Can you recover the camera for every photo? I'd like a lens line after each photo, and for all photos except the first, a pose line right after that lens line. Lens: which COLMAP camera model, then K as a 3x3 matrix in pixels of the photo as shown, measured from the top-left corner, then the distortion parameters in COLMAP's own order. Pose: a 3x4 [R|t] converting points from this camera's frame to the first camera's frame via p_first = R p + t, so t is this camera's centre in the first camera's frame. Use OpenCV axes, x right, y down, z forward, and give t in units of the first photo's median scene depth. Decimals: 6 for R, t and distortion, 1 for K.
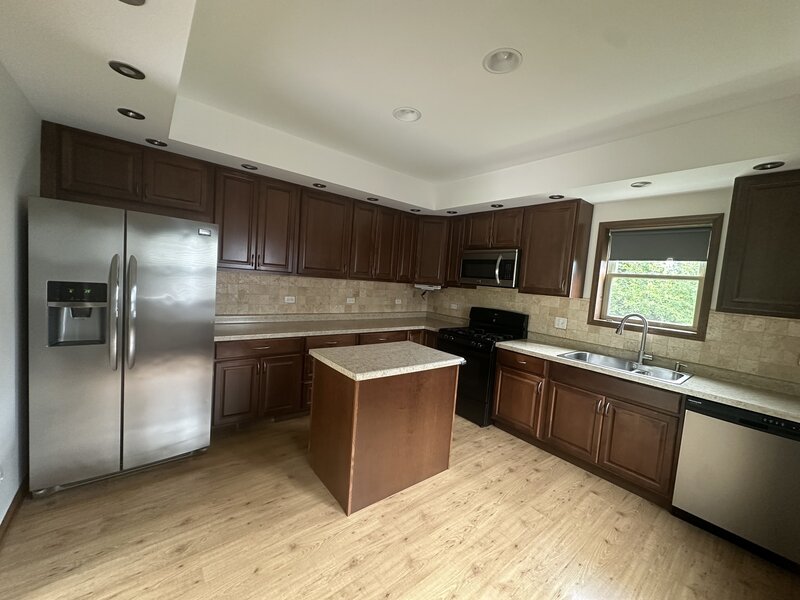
lens RADIAL K [[318.1, 0, 399.7], [0, 318.1, 300.7], [0, 0, 1]] dist [-0.000931, 0.000089]
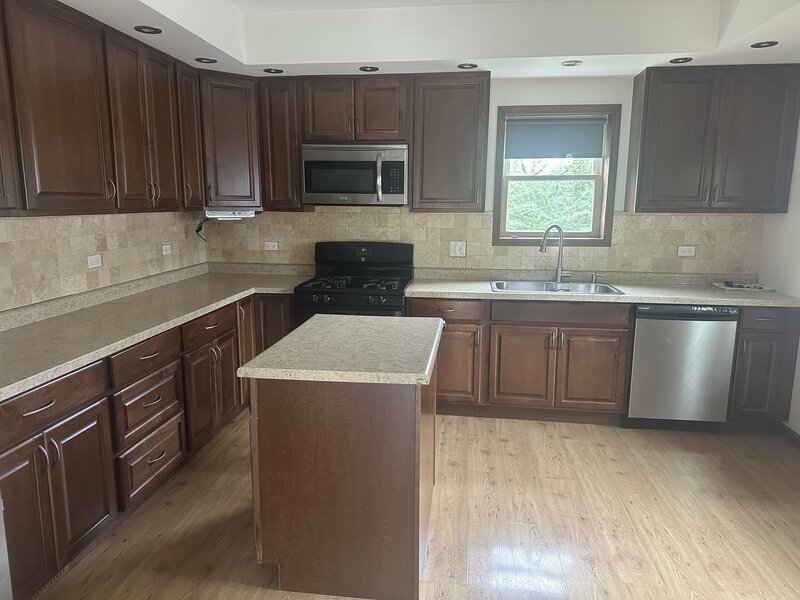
lens RADIAL K [[559.3, 0, 398.4], [0, 559.3, 302.8], [0, 0, 1]] dist [0.081649, -0.102900]
pose [[0.719204, -0.194411, 0.667046, -0.556179], [0.100009, 0.979025, 0.177508, -0.059185], [-0.687564, -0.060954, 0.723561, 0.190581]]
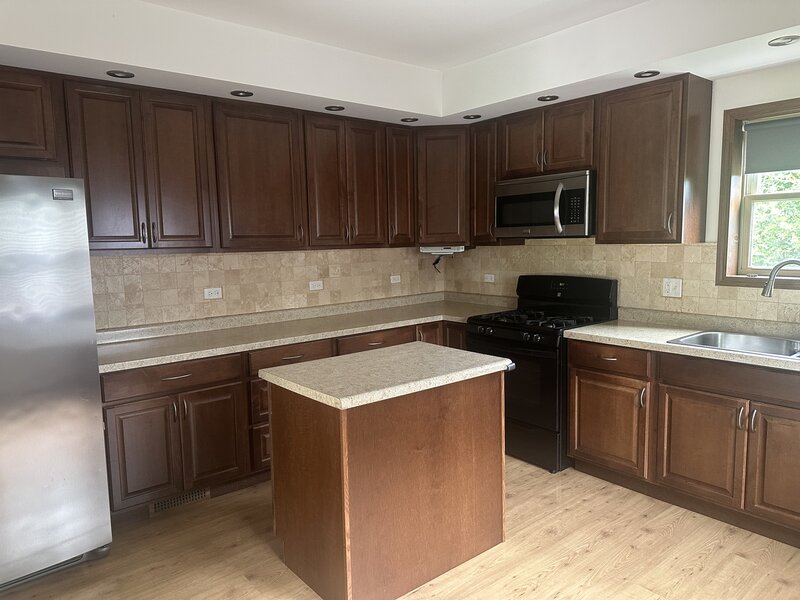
lens RADIAL K [[559.3, 0, 399.2], [0, 559.3, 304.0], [0, 0, 1]] dist [0.081649, -0.102900]
pose [[0.995252, -0.097323, -0.001331, -0.001048], [0.097281, 0.994186, 0.046151, 0.002253], [-0.003169, -0.046061, 0.998934, -0.065189]]
